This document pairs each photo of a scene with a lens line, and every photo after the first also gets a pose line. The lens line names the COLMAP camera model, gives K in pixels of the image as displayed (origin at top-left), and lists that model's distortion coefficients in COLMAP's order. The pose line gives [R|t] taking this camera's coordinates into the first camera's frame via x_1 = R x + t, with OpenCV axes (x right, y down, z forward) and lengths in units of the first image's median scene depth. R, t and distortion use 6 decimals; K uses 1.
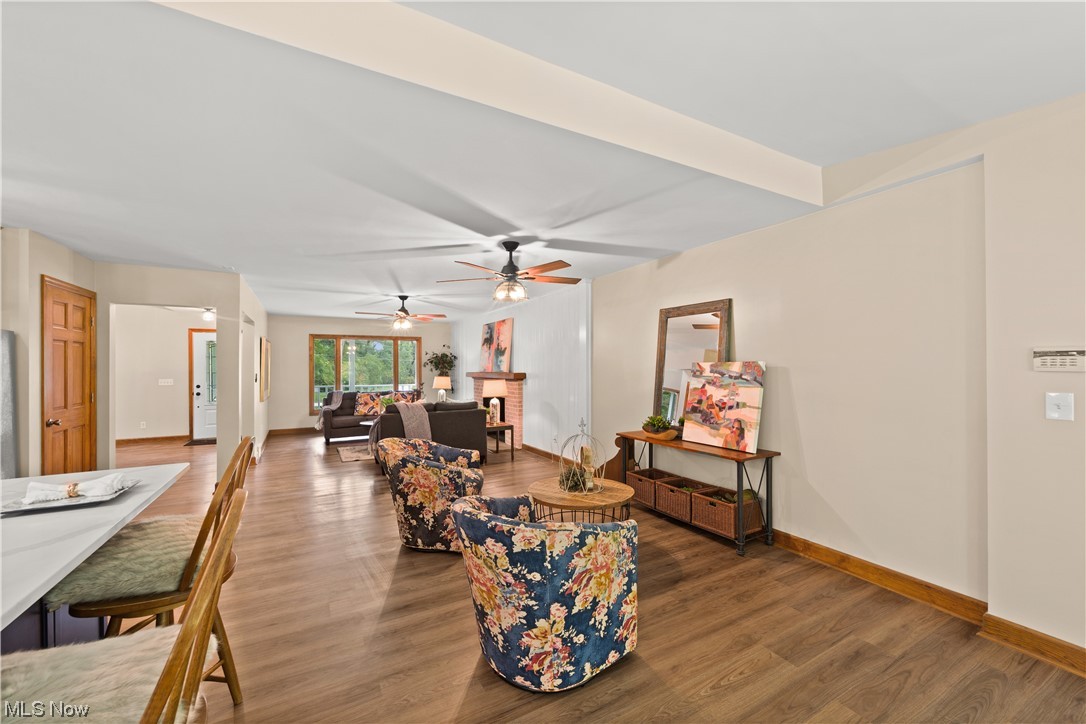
lens RADIAL K [[424.9, 0, 544.0], [0, 424.9, 364.8], [0, 0, 1]] dist [-0.000941, 0.000093]
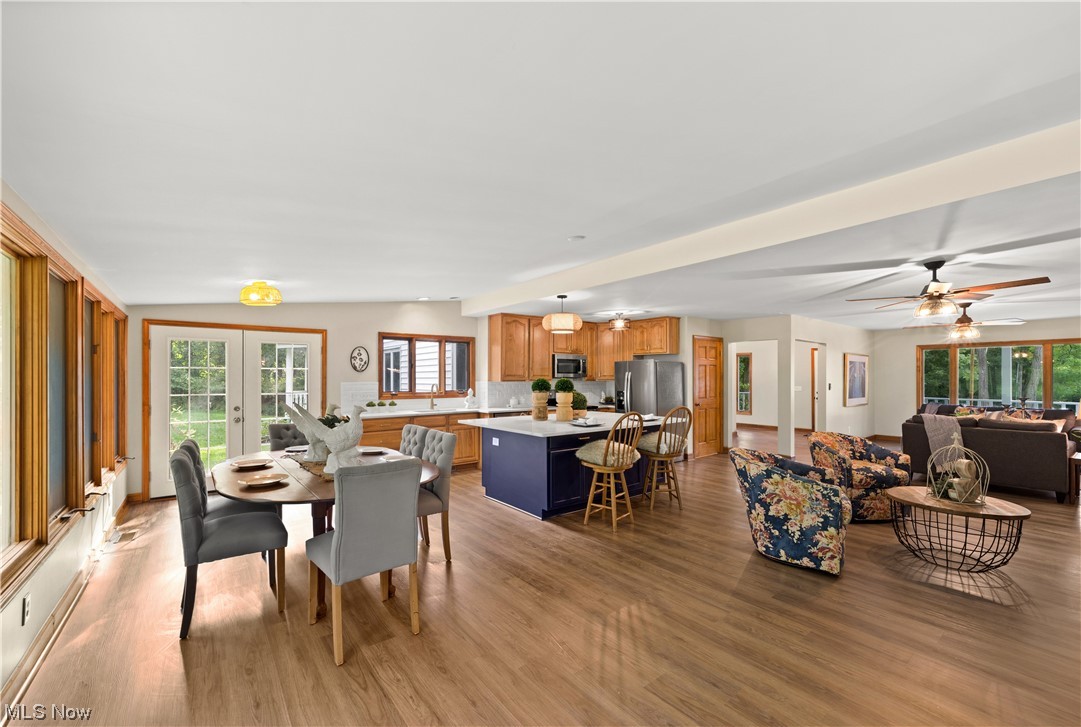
lens RADIAL K [[446.2, 0, 535.0], [0, 446.2, 376.6], [0, 0, 1]] dist [0.000332, 0.000017]
pose [[0.153277, 0.002426, -0.988180, 0.879262], [0.001476, 0.999995, 0.002684, -0.007942], [0.988182, -0.001870, 0.153272, -0.141640]]
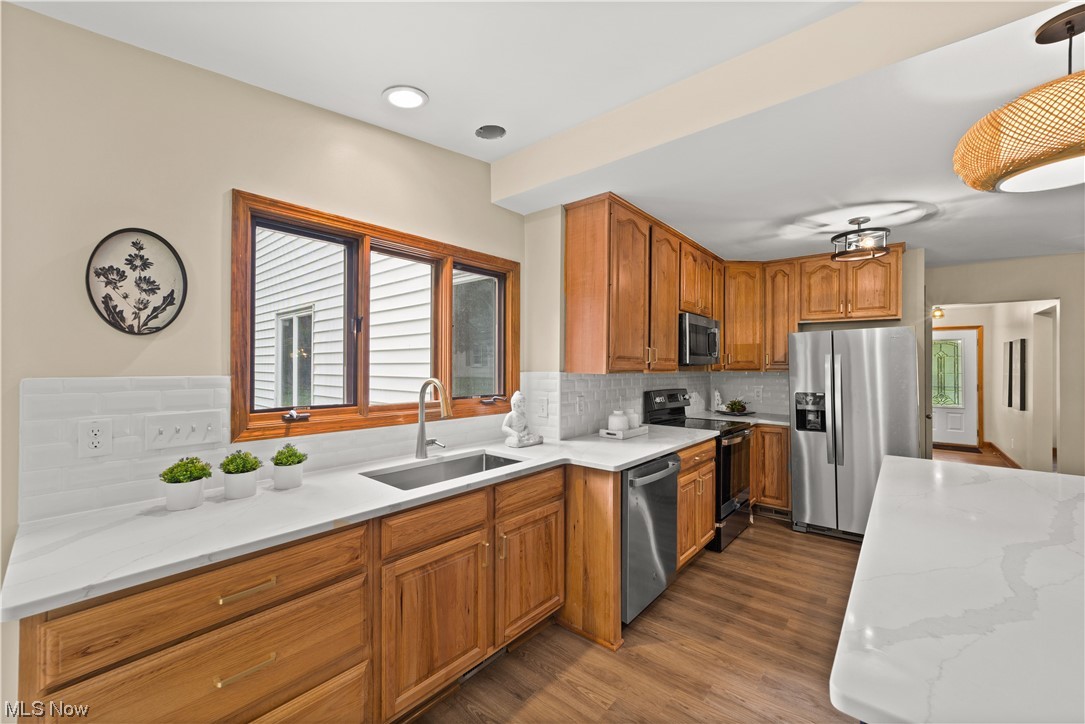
lens RADIAL K [[424.5, 0, 543.5], [0, 424.5, 364.8], [0, 0, 1]] dist [-0.000941, 0.000093]
pose [[0.357567, 0.005318, -0.933872, -0.454687], [-0.004726, 0.999981, 0.003885, 0.002566], [0.933875, 0.003024, 0.357586, -0.339488]]
